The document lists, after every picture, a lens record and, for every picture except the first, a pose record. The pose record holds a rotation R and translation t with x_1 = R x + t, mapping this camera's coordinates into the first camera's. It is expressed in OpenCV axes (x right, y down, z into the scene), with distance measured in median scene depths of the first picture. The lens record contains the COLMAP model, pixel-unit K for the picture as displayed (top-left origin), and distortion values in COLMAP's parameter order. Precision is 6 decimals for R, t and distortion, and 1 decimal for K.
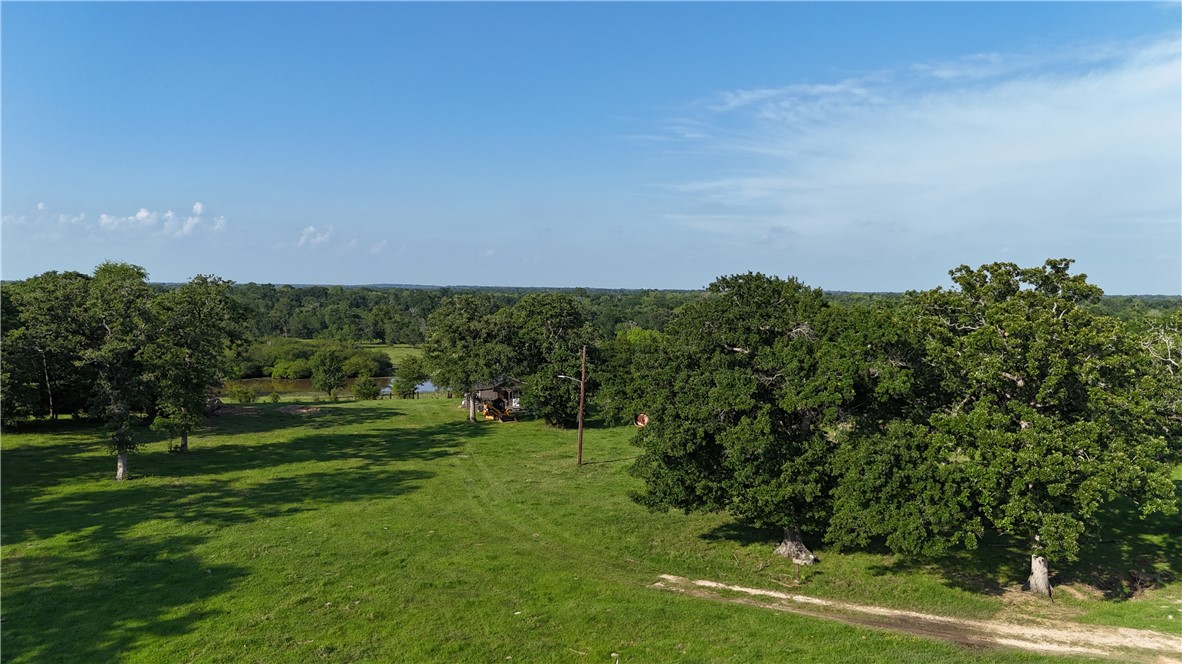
lens RADIAL K [[879.6, 0, 591.0], [0, 879.6, 332.0], [0, 0, 1]] dist [0.034786, -0.020292]
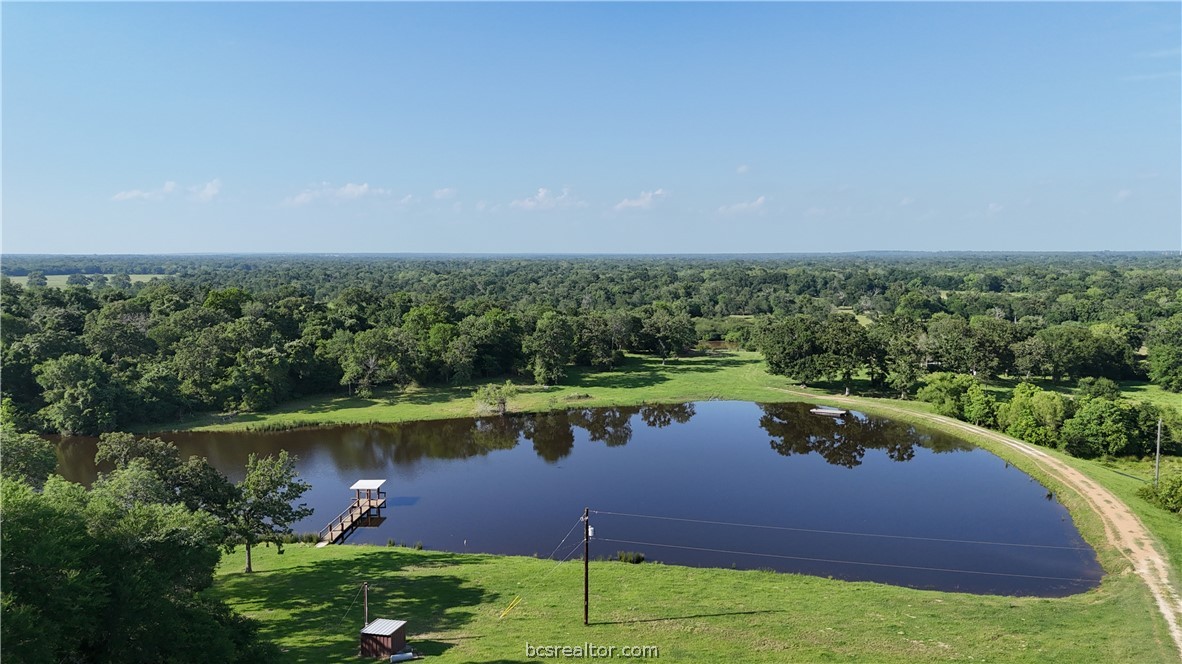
lens RADIAL K [[879.6, 0, 591.0], [0, 879.6, 332.0], [0, 0, 1]] dist [0.034786, -0.020292]
pose [[0.855993, 0.029905, -0.516121, 1.115157], [-0.008888, 0.999029, 0.043145, -0.141086], [0.516910, -0.032344, 0.855428, -2.314074]]
